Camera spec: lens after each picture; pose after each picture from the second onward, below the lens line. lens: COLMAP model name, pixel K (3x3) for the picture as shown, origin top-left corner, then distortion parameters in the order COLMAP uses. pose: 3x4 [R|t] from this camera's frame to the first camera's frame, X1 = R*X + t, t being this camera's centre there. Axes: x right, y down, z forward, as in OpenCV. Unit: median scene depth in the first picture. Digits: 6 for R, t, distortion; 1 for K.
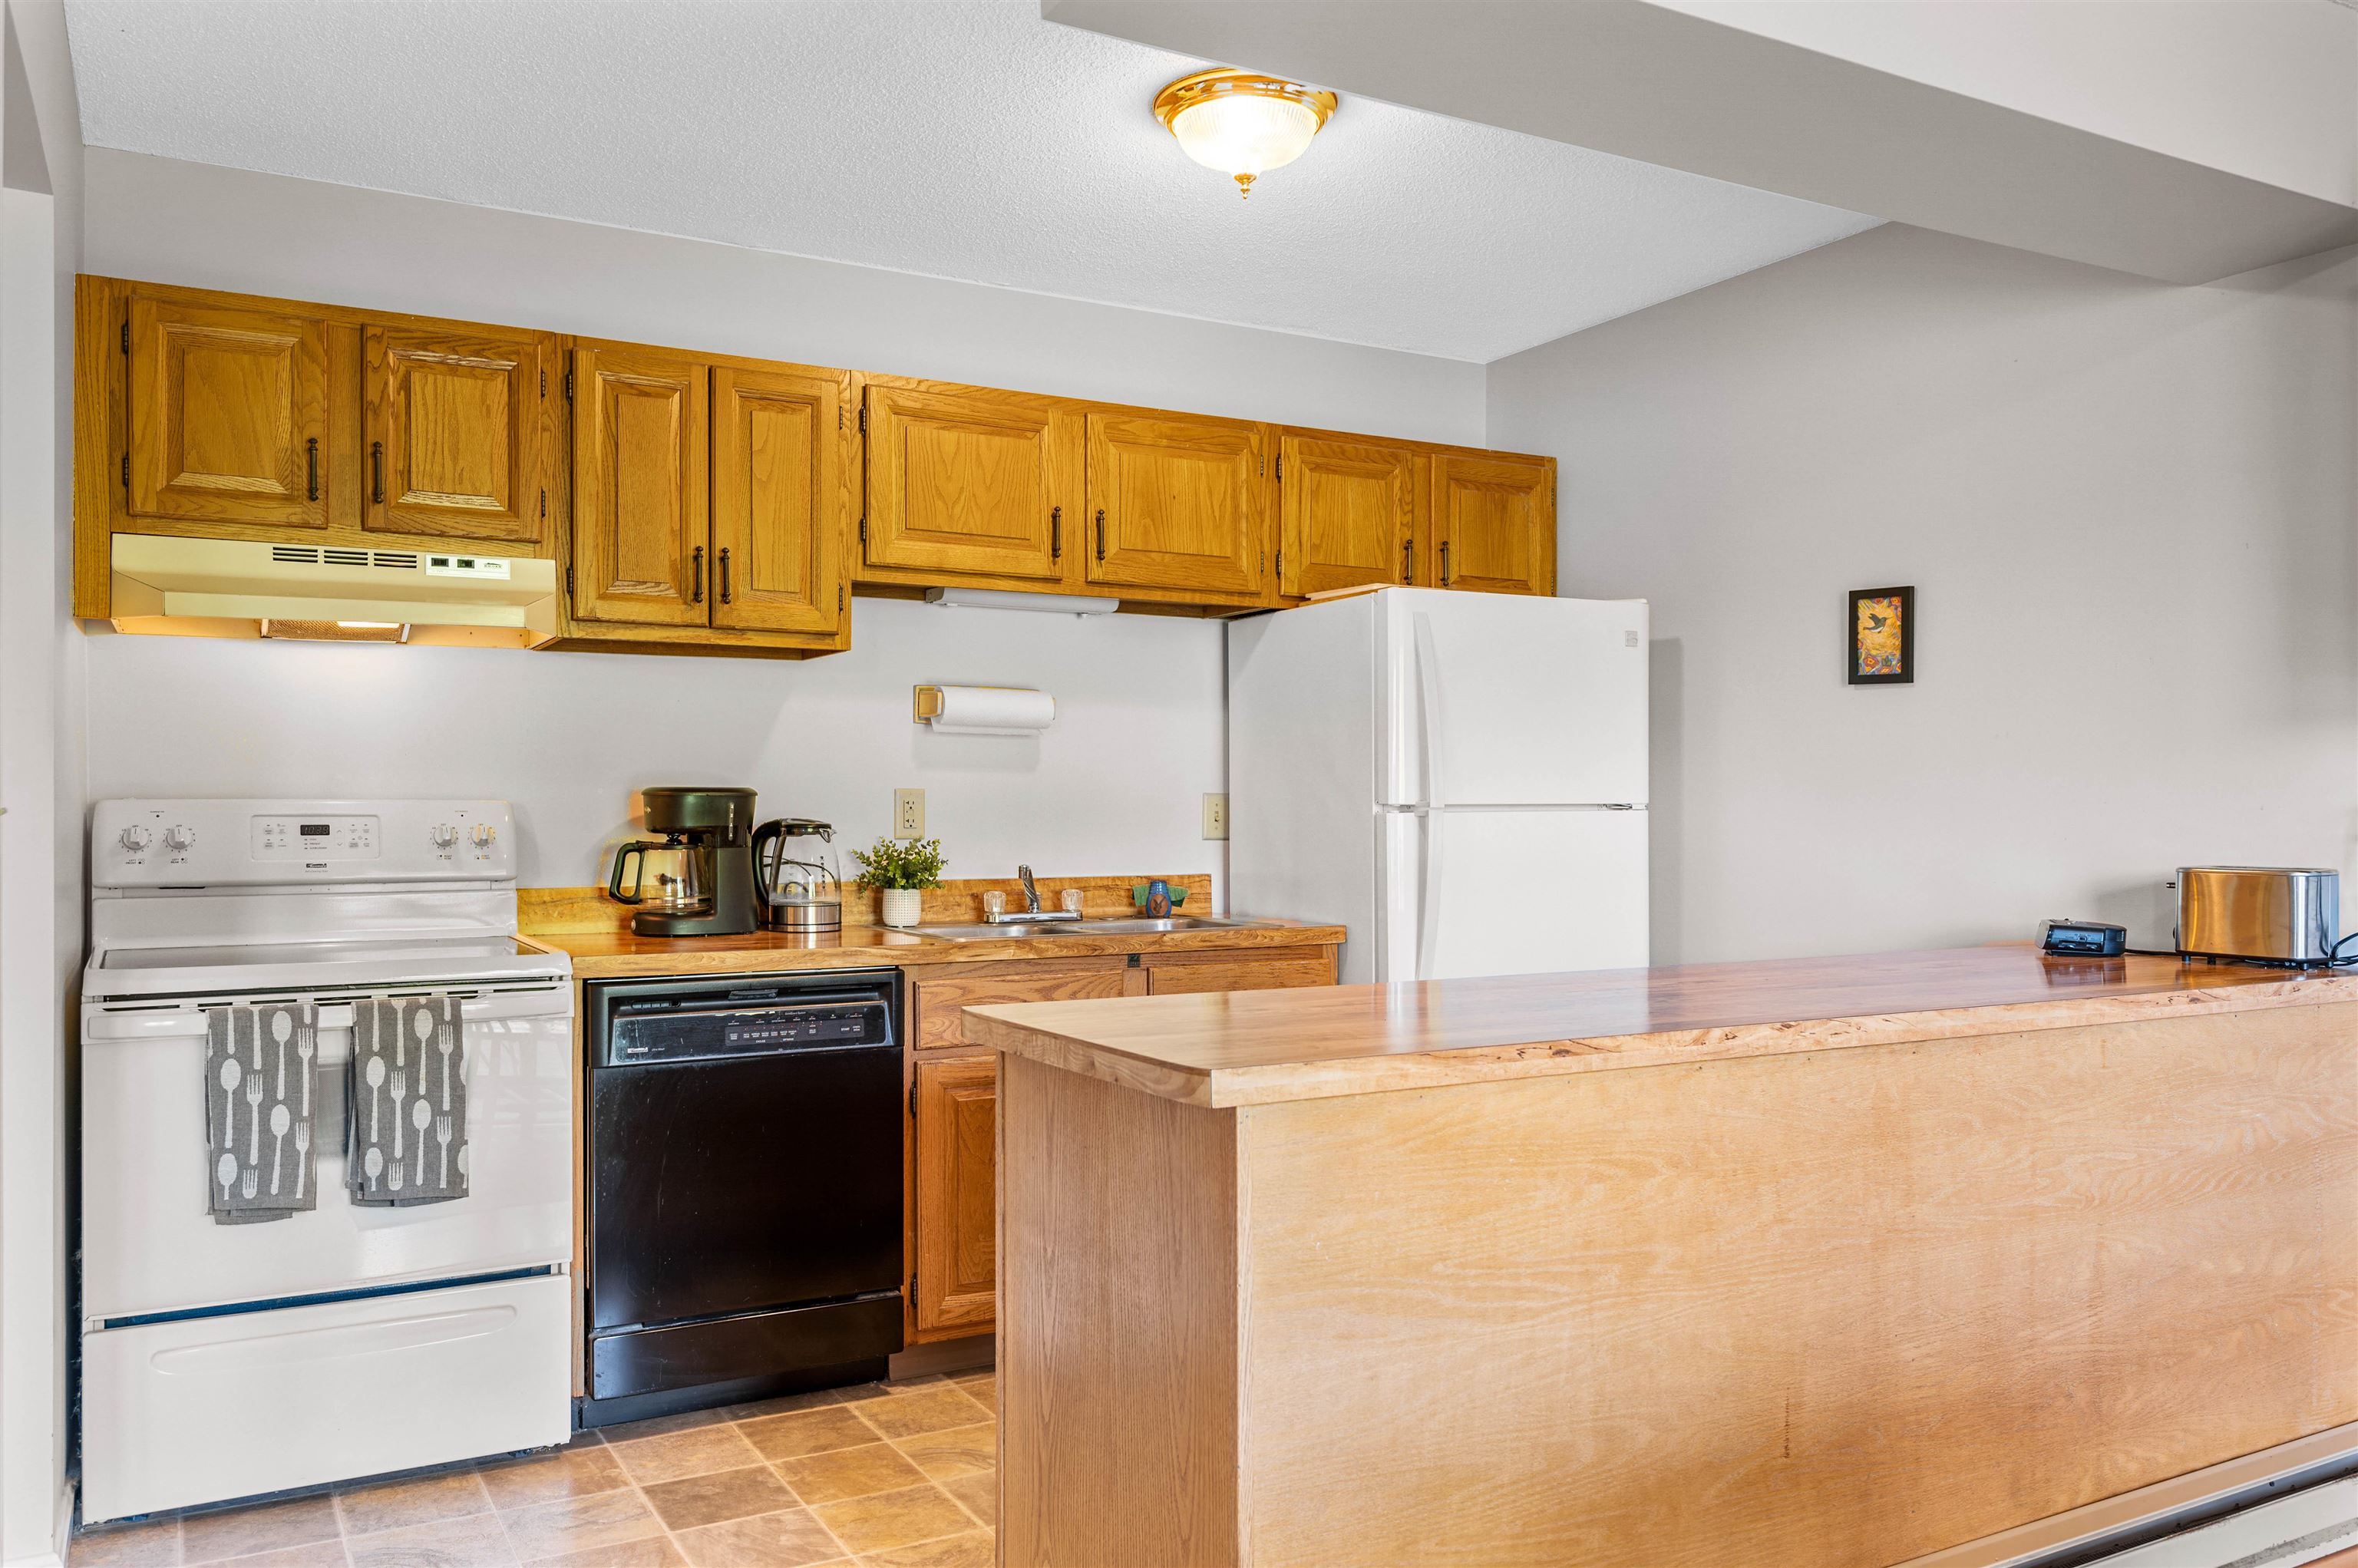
lens RADIAL K [[1755.9, 0, 1178.7], [0, 1755.9, 811.0], [0, 0, 1]] dist [0.000579, -0.000383]
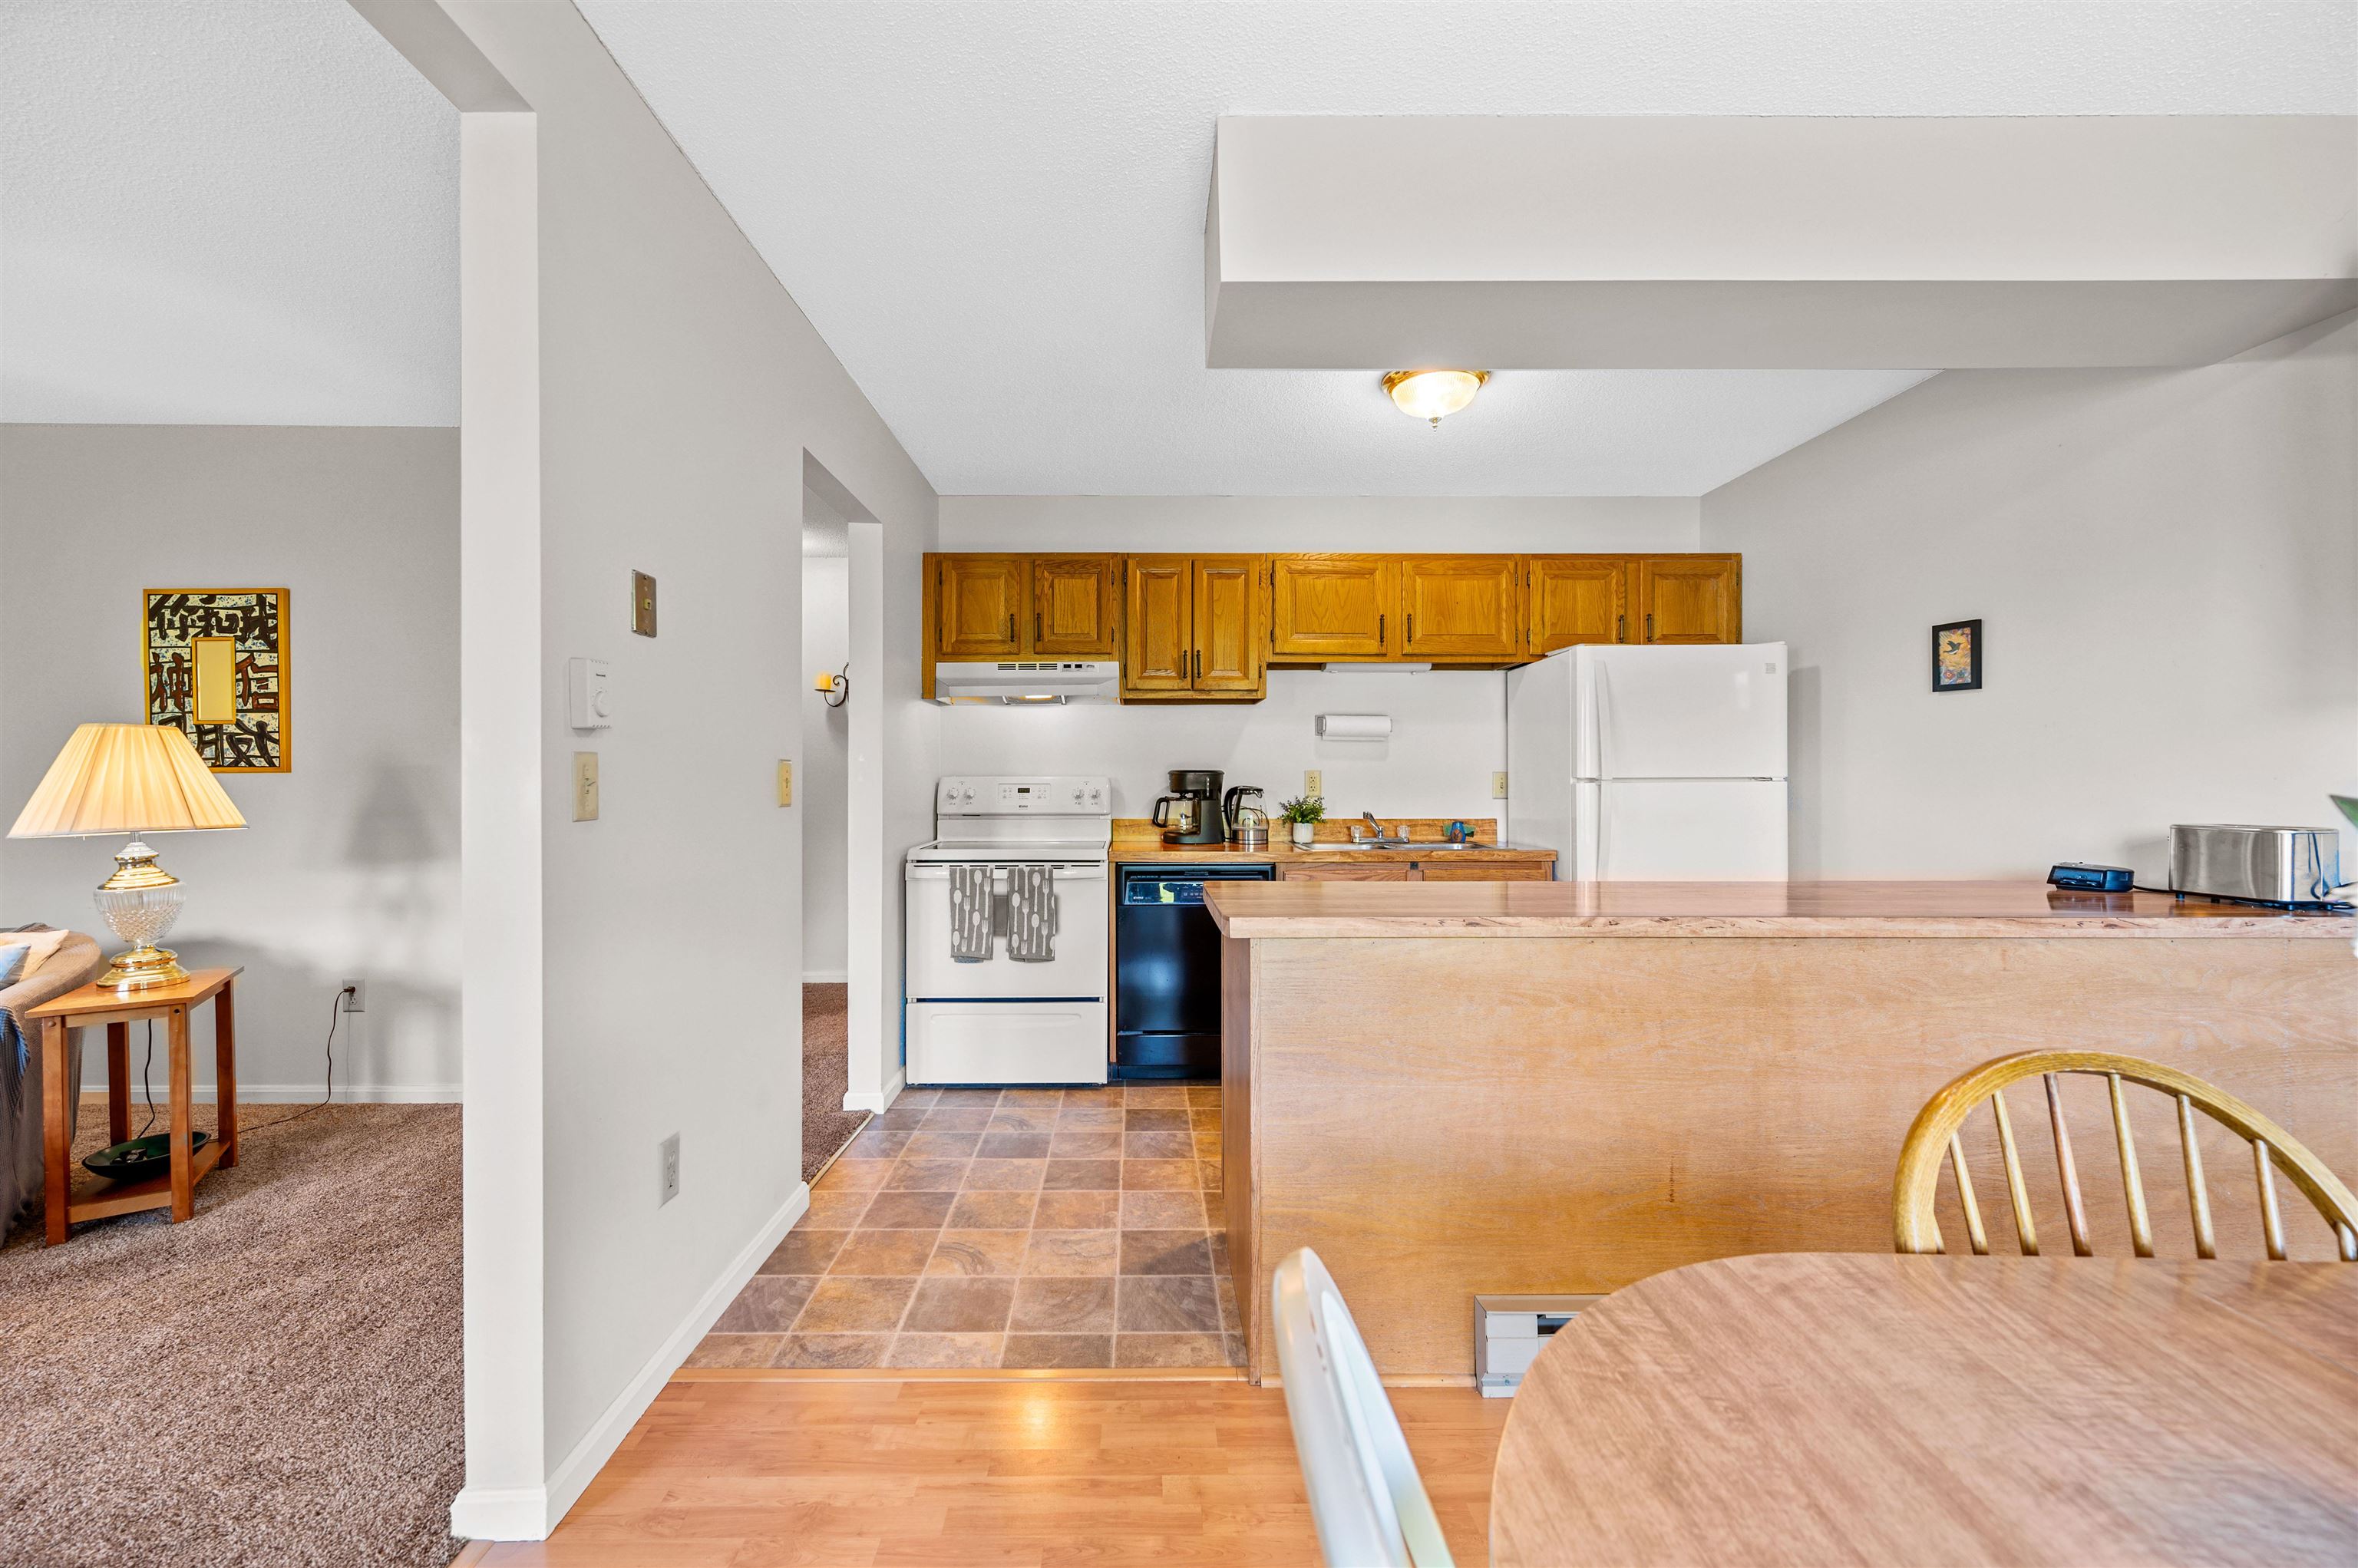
lens RADIAL K [[938.2, 0, 1162.0], [0, 938.2, 783.2], [0, 0, 1]] dist [-0.000327, 0.000054]
pose [[0.878357, 0.000006, -0.478006, 0.235189], [-0.000412, 1.000000, -0.000746, 0.002759], [0.478005, 0.000853, 0.878356, 0.046790]]
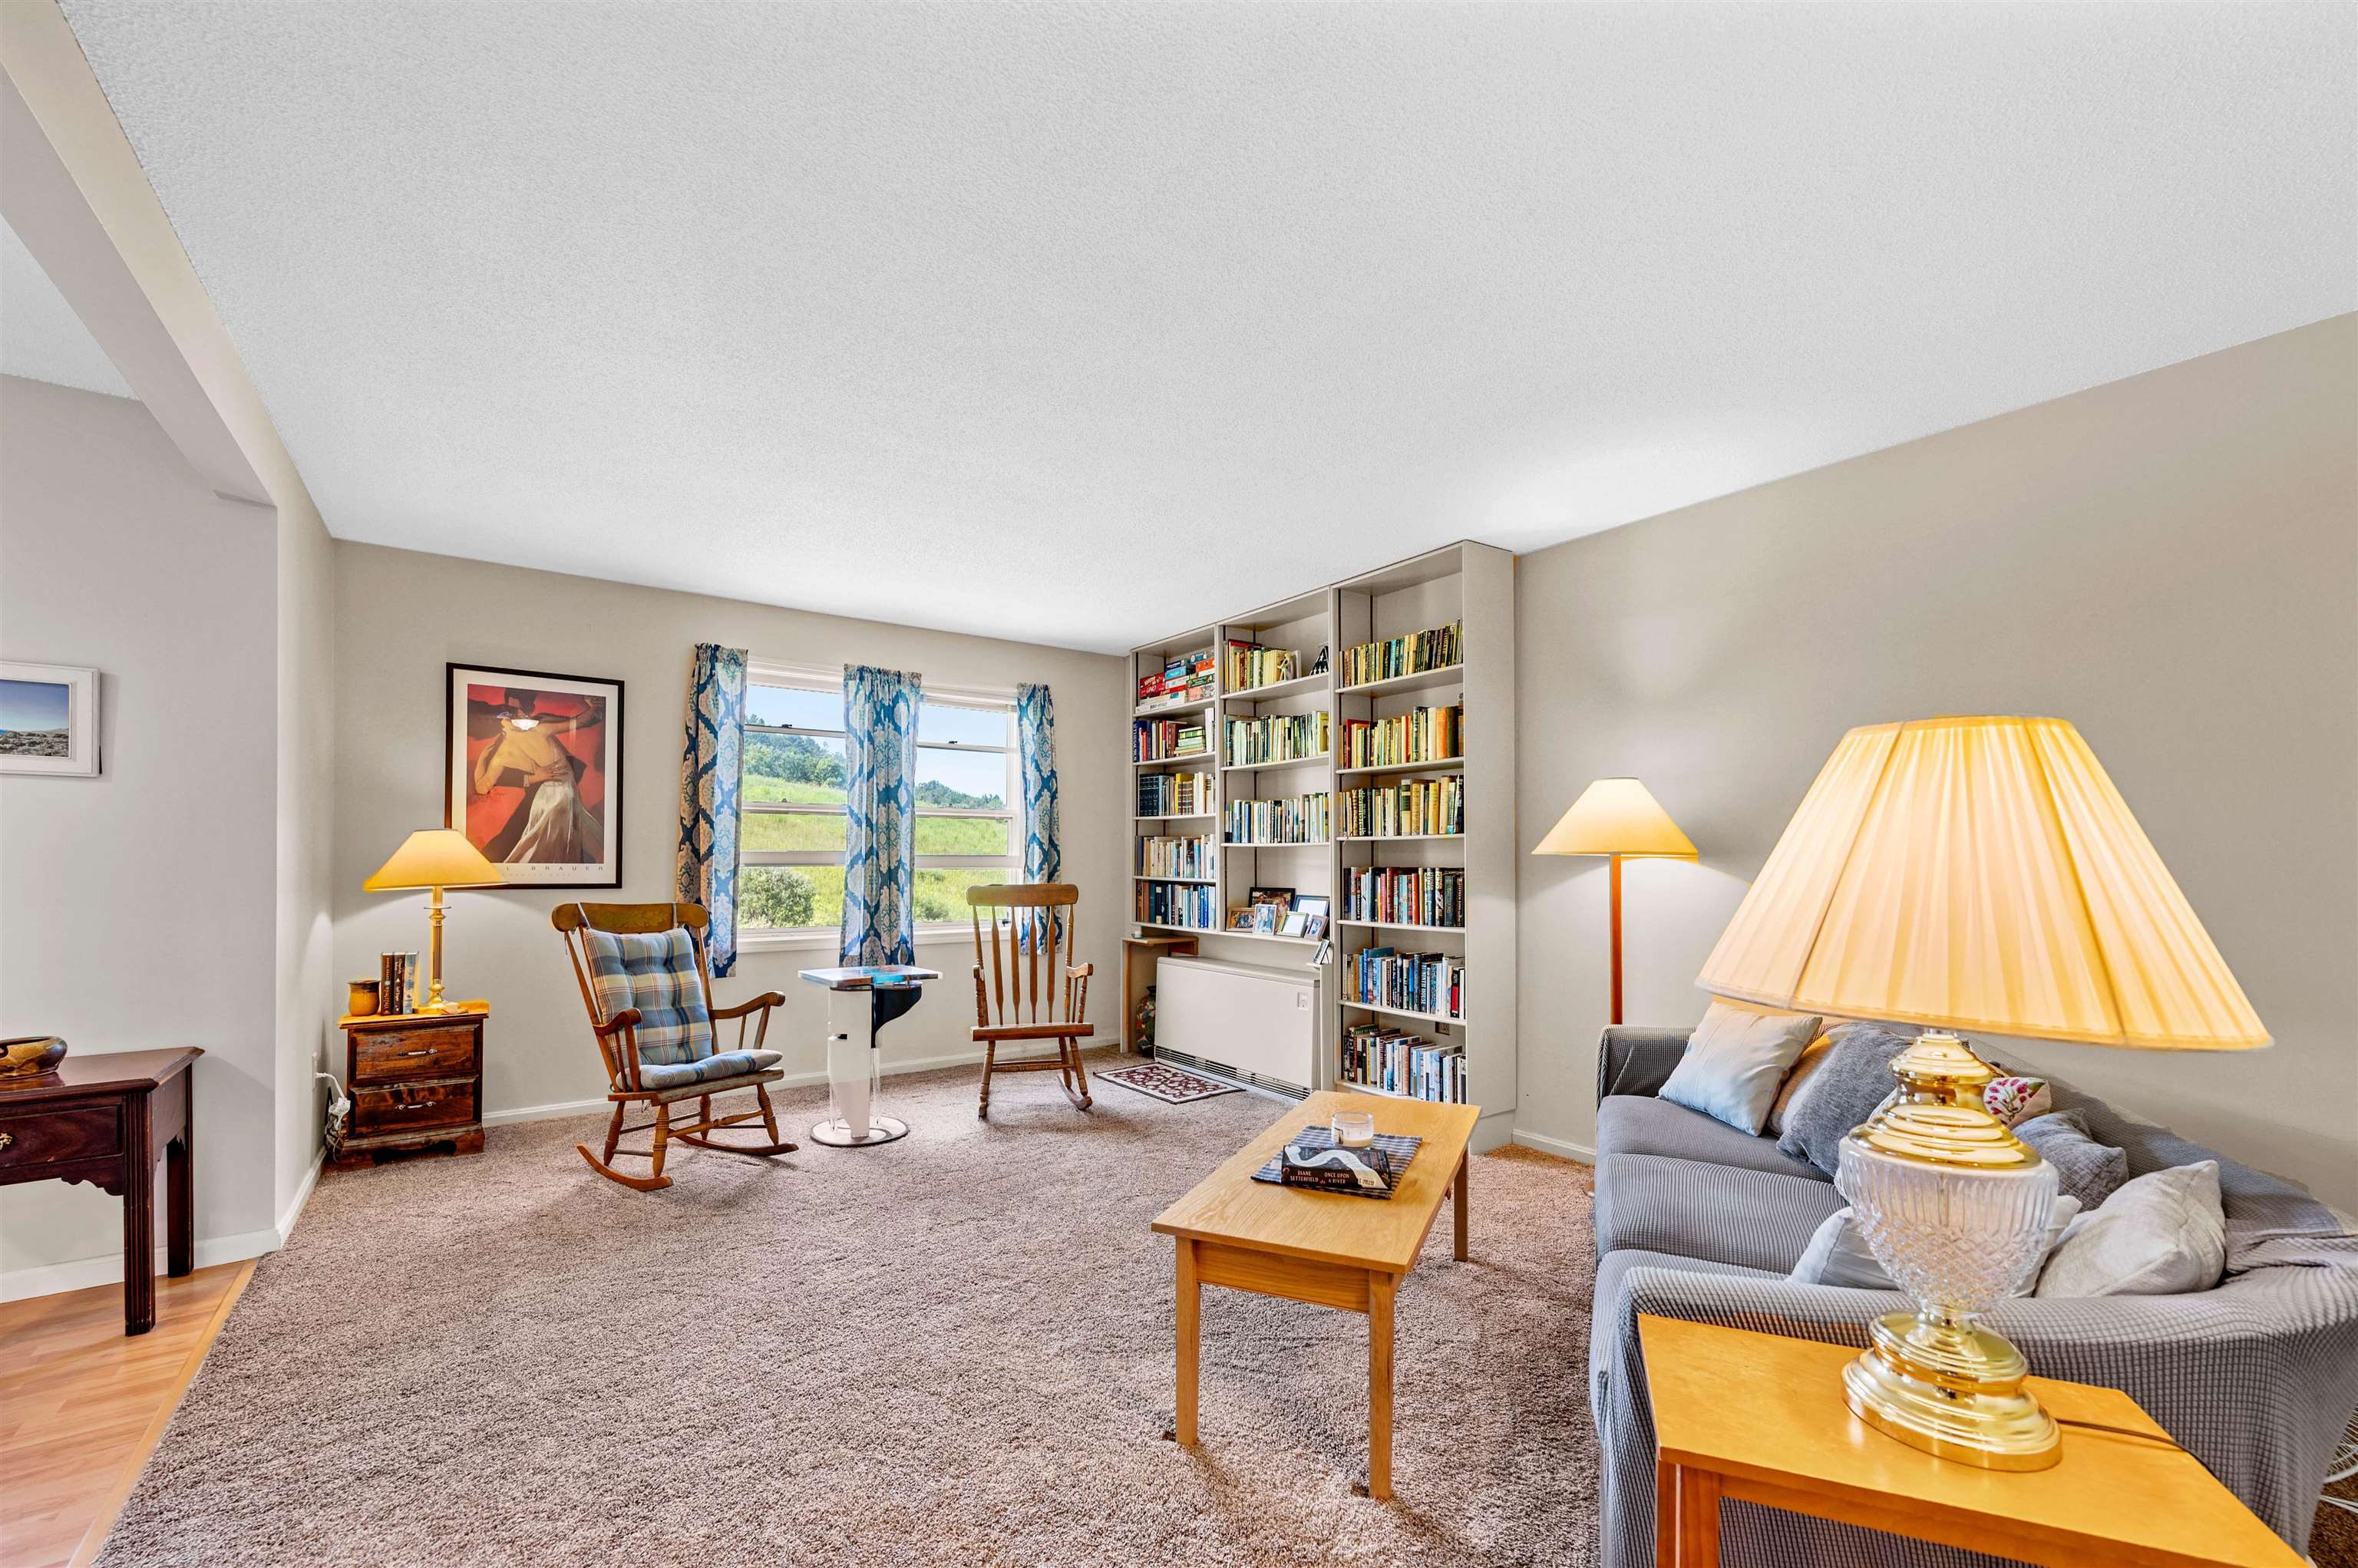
lens RADIAL K [[947.4, 0, 1184.3], [0, 947.4, 847.7], [0, 0, 1]] dist [0.000305, 0.000032]
pose [[-0.991820, 0.000672, -0.127645, -0.621205], [0.001360, 0.999985, -0.005302, -0.005032], [0.127640, -0.005432, -0.991806, 0.586239]]
